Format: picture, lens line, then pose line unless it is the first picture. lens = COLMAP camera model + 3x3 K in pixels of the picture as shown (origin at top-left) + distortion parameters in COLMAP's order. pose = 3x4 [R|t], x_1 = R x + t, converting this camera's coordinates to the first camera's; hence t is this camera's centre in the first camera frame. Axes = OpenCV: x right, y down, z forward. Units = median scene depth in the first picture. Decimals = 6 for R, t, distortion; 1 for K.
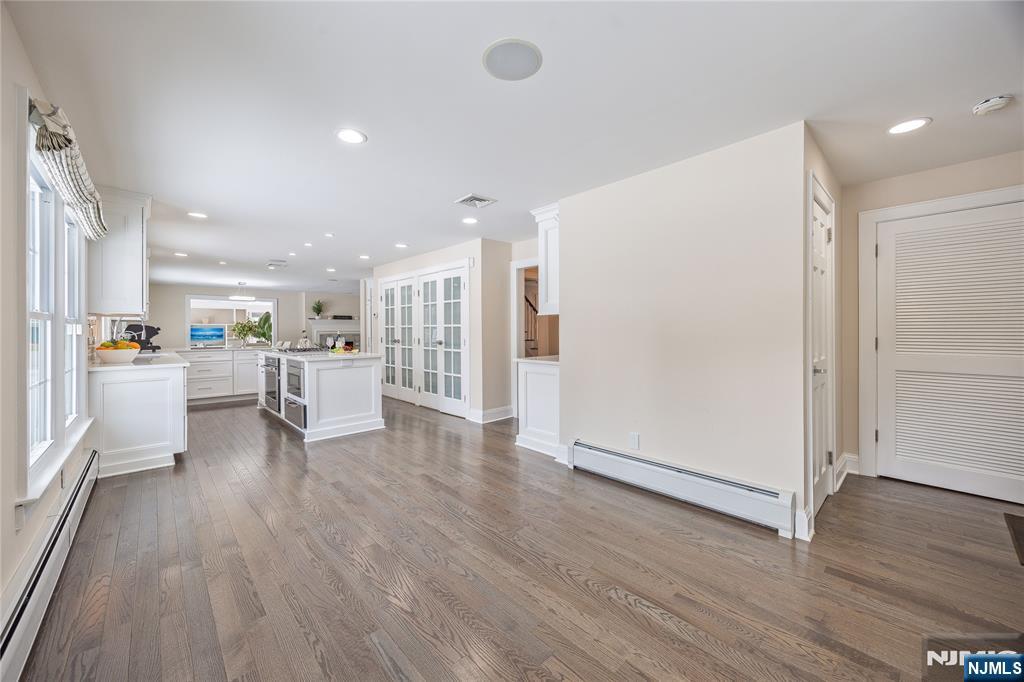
lens RADIAL K [[386.8, 0, 509.2], [0, 386.8, 341.6], [0, 0, 1]] dist [0.000436, -0.000171]
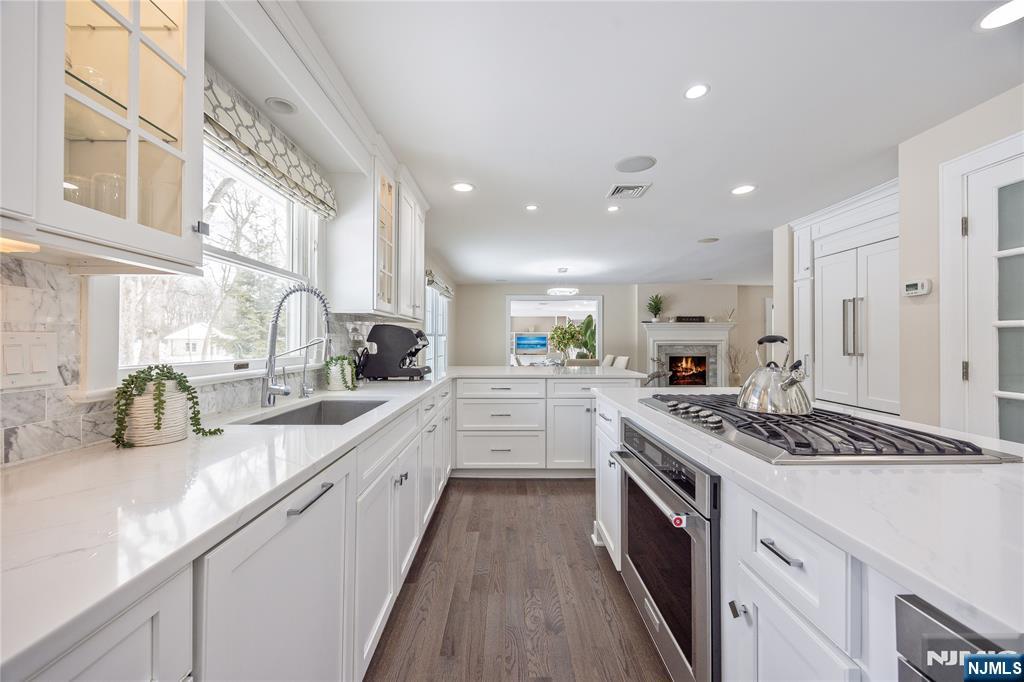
lens RADIAL K [[386.8, 0, 509.2], [0, 386.8, 341.6], [0, 0, 1]] dist [0.000436, -0.000171]
pose [[0.738277, 0.004708, -0.674482, -0.225998], [-0.020645, 0.999665, -0.015619, -0.008242], [0.674182, 0.025456, 0.738126, 0.326829]]
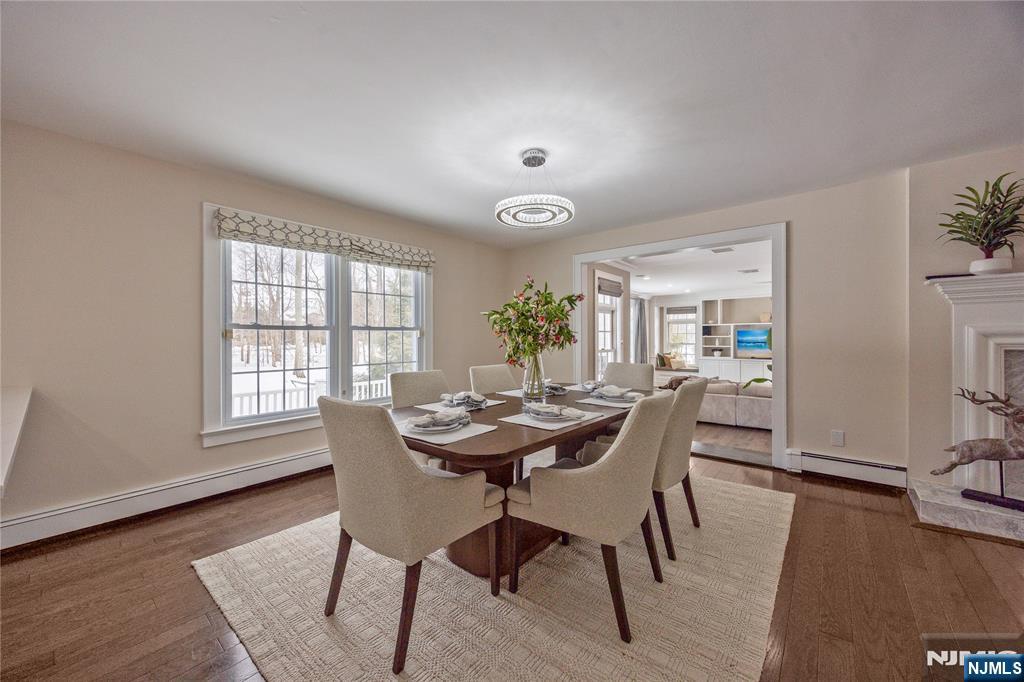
lens RADIAL K [[384.6, 0, 511.5], [0, 384.6, 338.1], [0, 0, 1]] dist [0.007226, -0.000022]
pose [[0.132328, 0.004719, -0.991195, -0.323236], [-0.025280, 0.999679, 0.001384, -0.017738], [0.990884, 0.024875, 0.132404, 0.723565]]
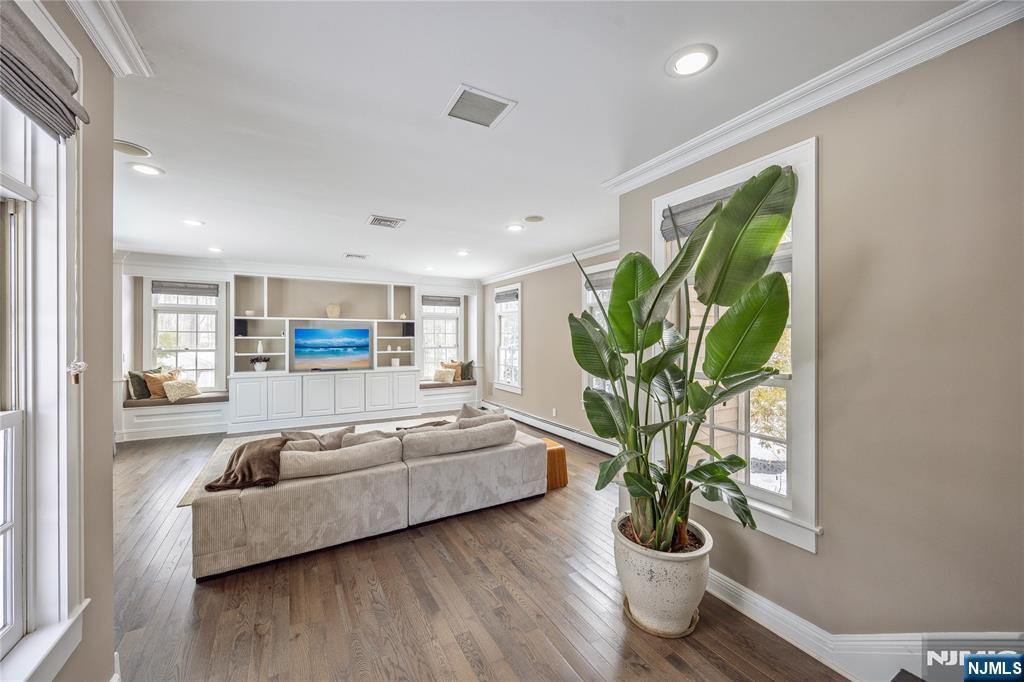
lens RADIAL K [[394.8, 0, 506.5], [0, 394.8, 338.7], [0, 0, 1]] dist [-0.002021, -0.000264]
pose [[0.971249, 0.007509, -0.237947, -0.687650], [-0.013158, 0.999668, -0.022160, -0.023268], [0.237701, 0.024654, 0.971025, 0.864925]]
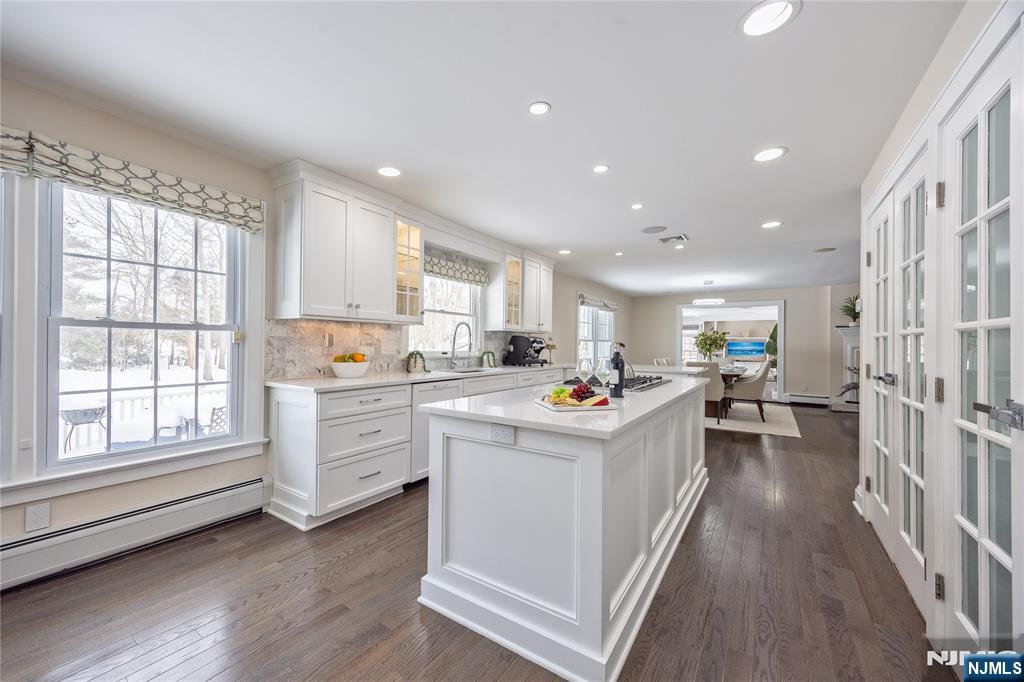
lens RADIAL K [[386.8, 0, 509.2], [0, 386.8, 341.6], [0, 0, 1]] dist [0.000436, -0.000171]
pose [[0.228844, -0.000818, -0.973463, -0.029771], [-0.037271, 0.999259, -0.009601, -0.009222], [0.972749, 0.038480, 0.228644, 0.339636]]
